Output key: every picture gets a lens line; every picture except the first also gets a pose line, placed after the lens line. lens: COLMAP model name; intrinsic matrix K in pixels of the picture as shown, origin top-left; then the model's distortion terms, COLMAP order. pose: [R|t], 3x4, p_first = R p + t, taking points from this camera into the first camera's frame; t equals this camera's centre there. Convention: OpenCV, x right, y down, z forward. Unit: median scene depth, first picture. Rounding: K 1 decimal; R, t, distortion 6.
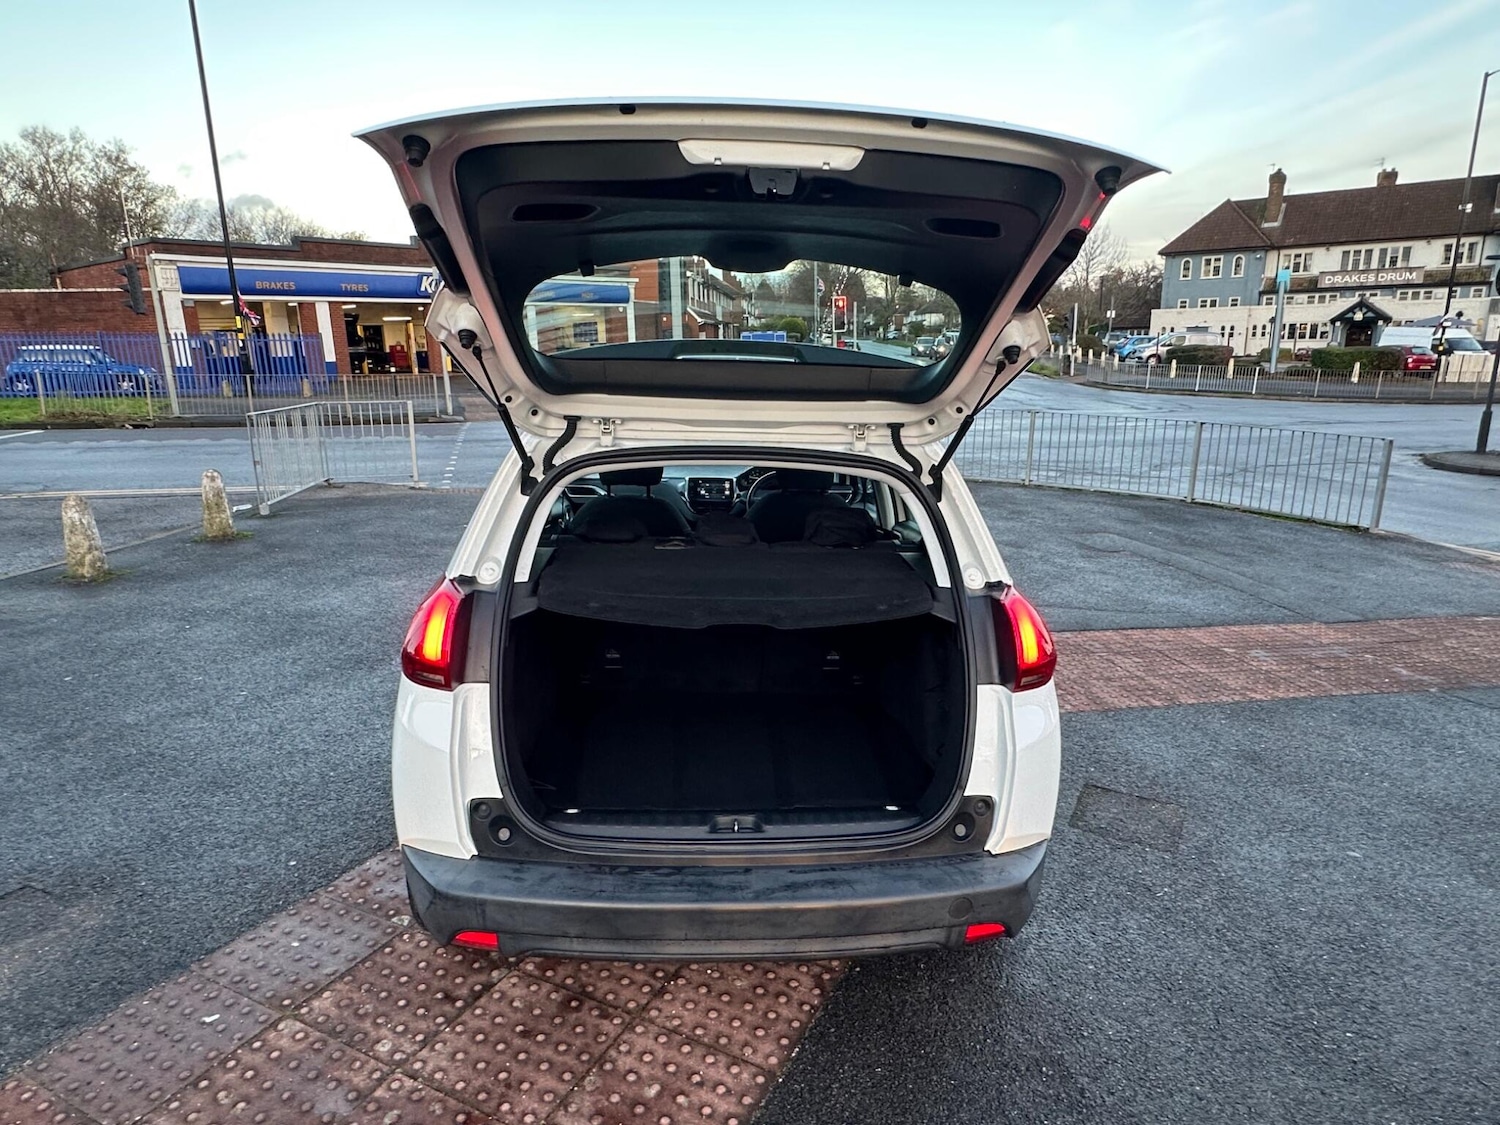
lens RADIAL K [[900.2, 0, 748.0], [0, 900.2, 569.0], [0, 0, 1]] dist [-0.001162, 0.000202]
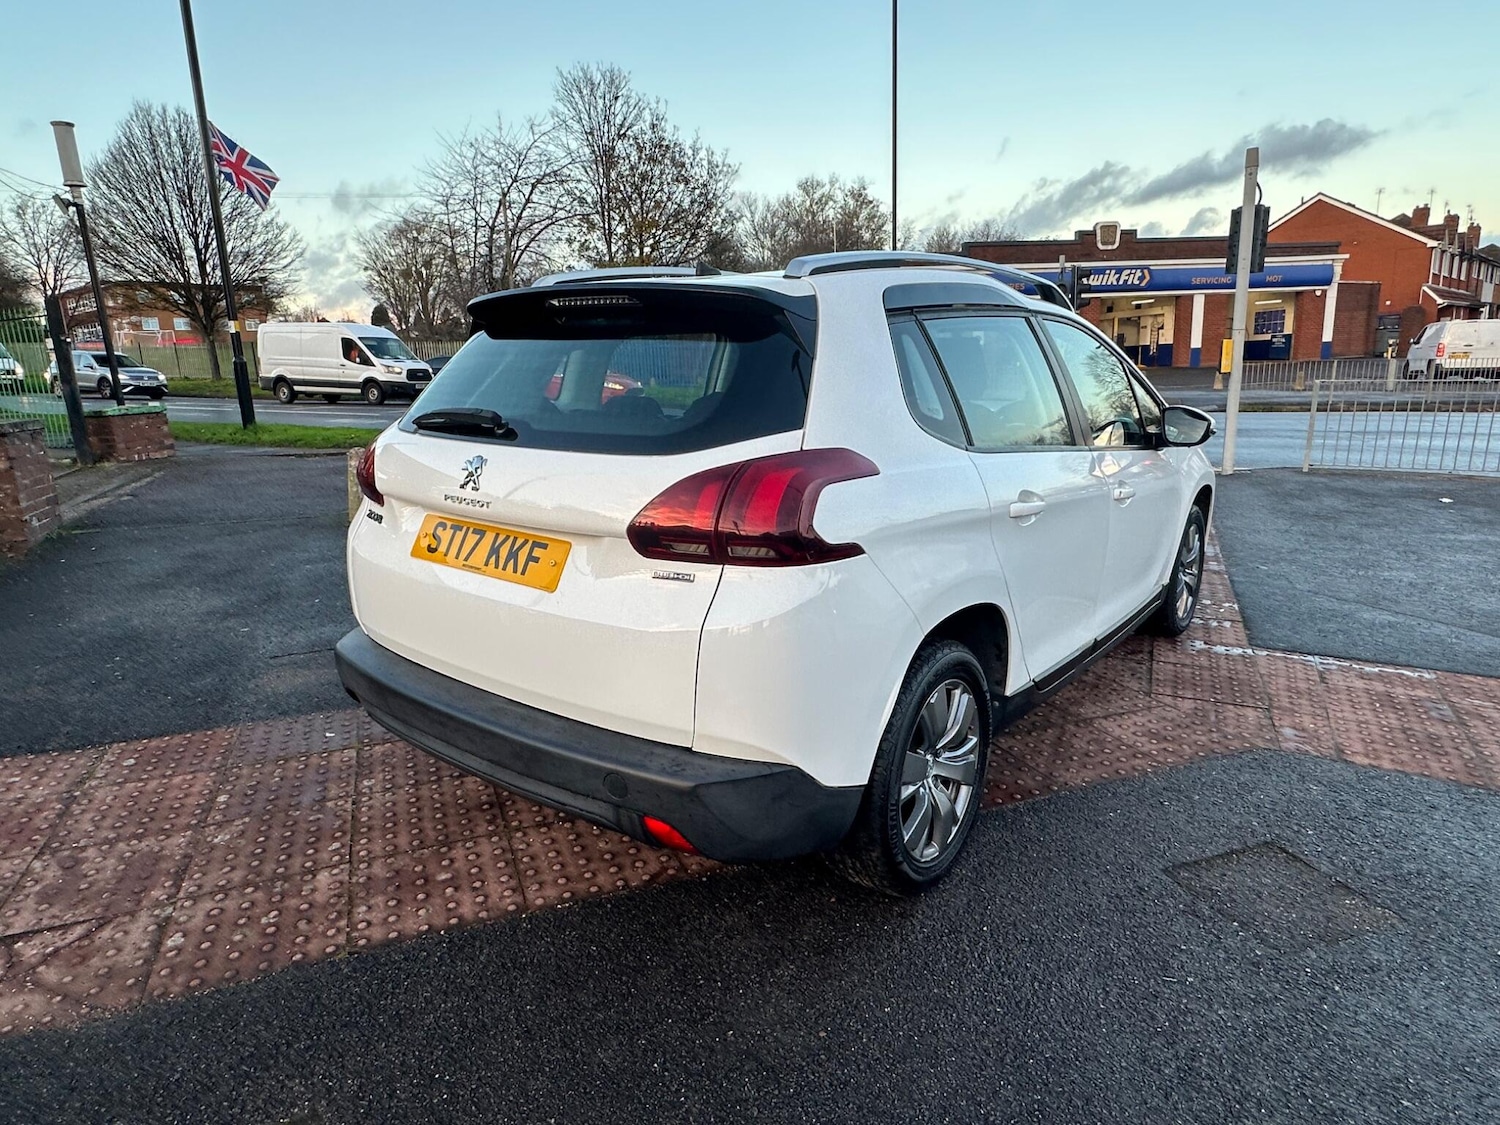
lens RADIAL K [[900.0, 0, 738.4], [0, 900.0, 571.0], [0, 0, 1]] dist [-0.002455, 0.001081]
pose [[0.748845, 0.136354, -0.648566, 0.332081], [-0.137492, 0.989279, 0.049235, 0.039673], [0.648326, 0.052303, 0.759564, 0.146549]]
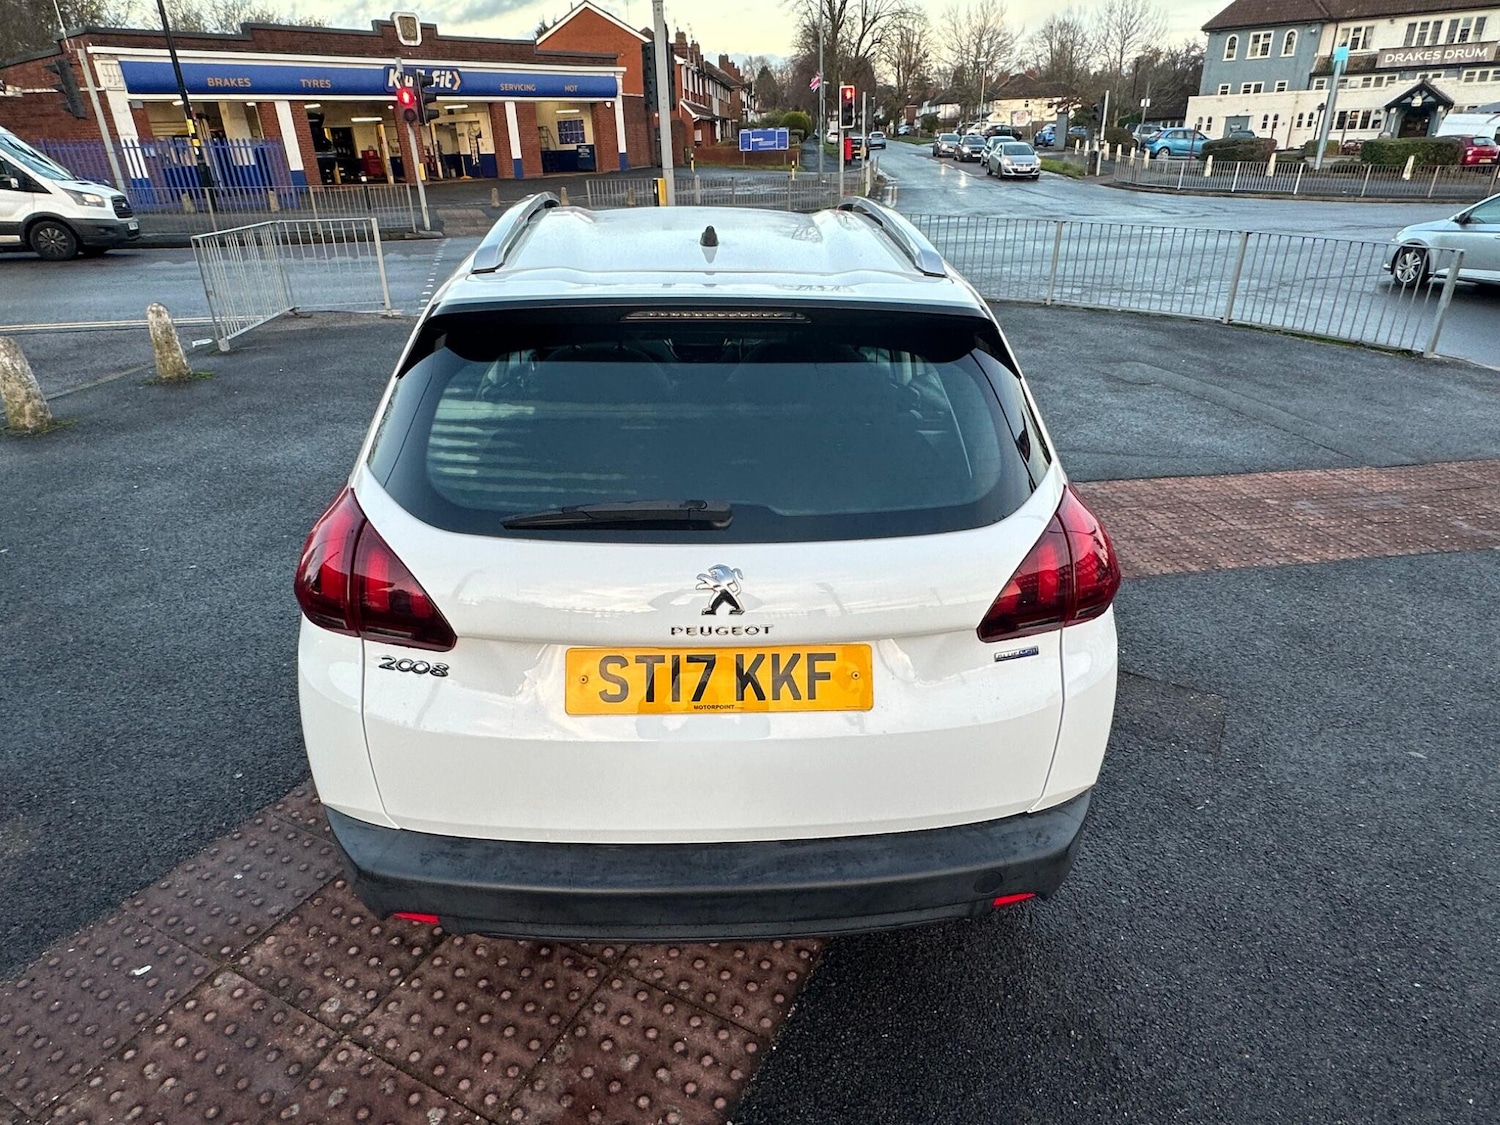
lens RADIAL K [[901.6, 0, 740.0], [0, 901.6, 566.7], [0, 0, 1]] dist [-0.001157, -0.000445]
pose [[0.999889, -0.008084, -0.012498, 0.006898], [0.010350, 0.981051, 0.193474, -0.028243], [0.010698, -0.193582, 0.981026, 0.088410]]
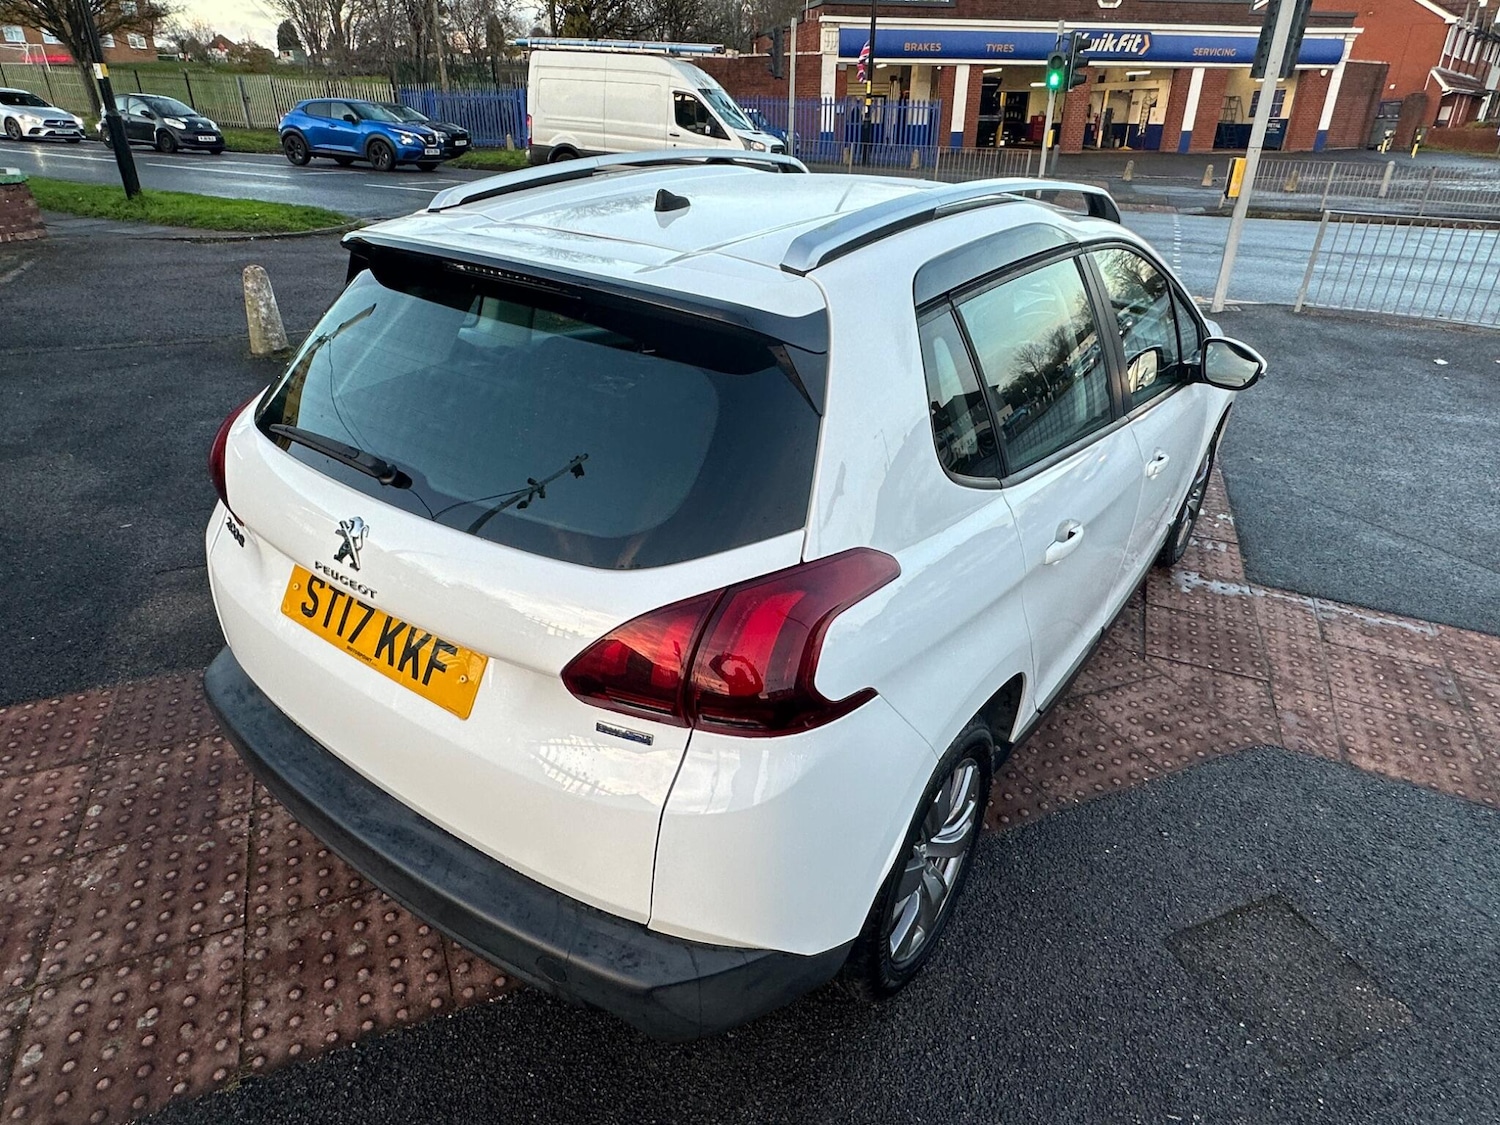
lens RADIAL K [[901.6, 0, 740.0], [0, 901.6, 566.7], [0, 0, 1]] dist [-0.001157, -0.000445]
pose [[0.777856, 0.299982, -0.552223, 0.247261], [-0.172425, 0.946870, 0.271489, -0.056373], [0.604326, -0.115963, 0.788253, 0.211646]]
